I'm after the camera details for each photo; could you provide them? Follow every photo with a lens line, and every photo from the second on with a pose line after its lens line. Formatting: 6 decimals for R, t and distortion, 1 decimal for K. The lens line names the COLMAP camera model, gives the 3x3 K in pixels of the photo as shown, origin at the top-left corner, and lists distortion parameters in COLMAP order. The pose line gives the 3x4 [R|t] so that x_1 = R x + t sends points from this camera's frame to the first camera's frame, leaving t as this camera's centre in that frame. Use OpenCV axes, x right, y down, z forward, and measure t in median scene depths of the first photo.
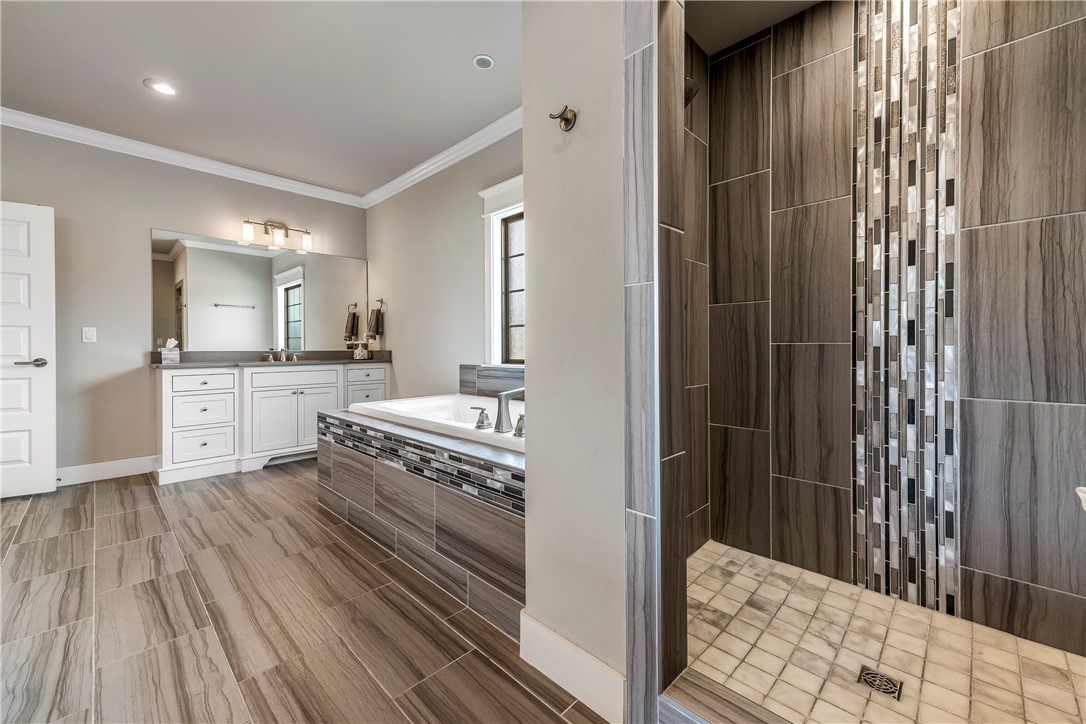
lens RADIAL K [[440.6, 0, 542.3], [0, 440.6, 352.6], [0, 0, 1]] dist [0.005035, 0.000029]
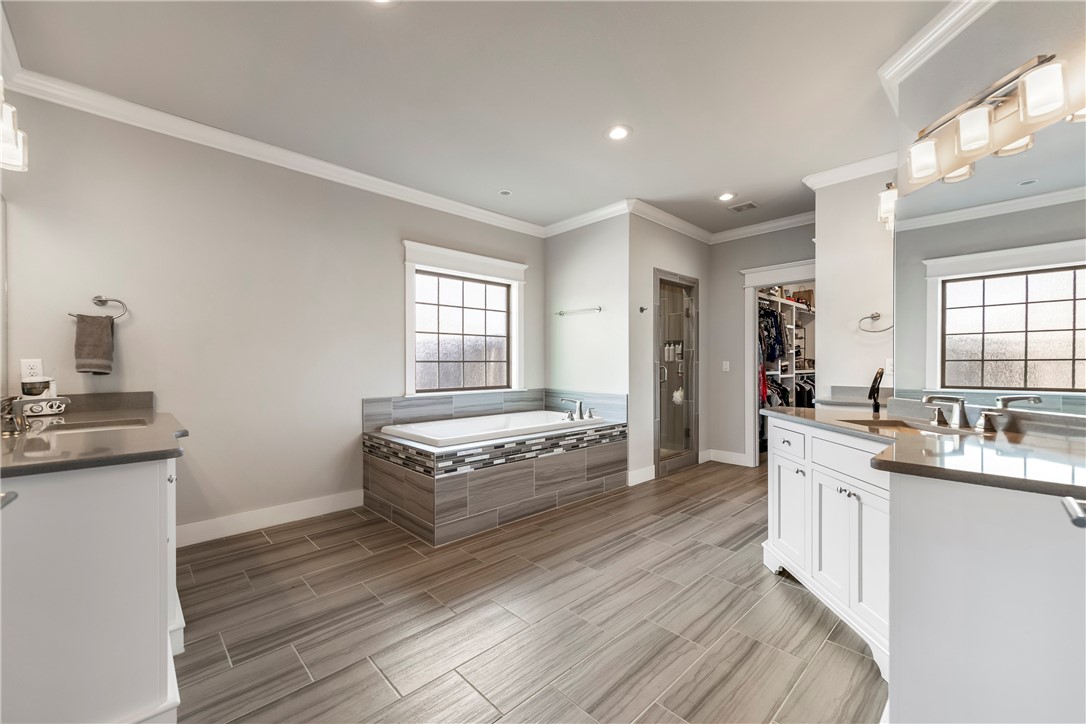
lens RADIAL K [[440.6, 0, 533.4], [0, 440.6, 361.3], [0, 0, 1]] dist [0.005035, 0.000029]
pose [[0.053782, 0.003142, 0.998548, -2.290901], [0.012461, 0.999915, -0.003818, -0.096752], [-0.998475, 0.012648, 0.053739, 1.139460]]
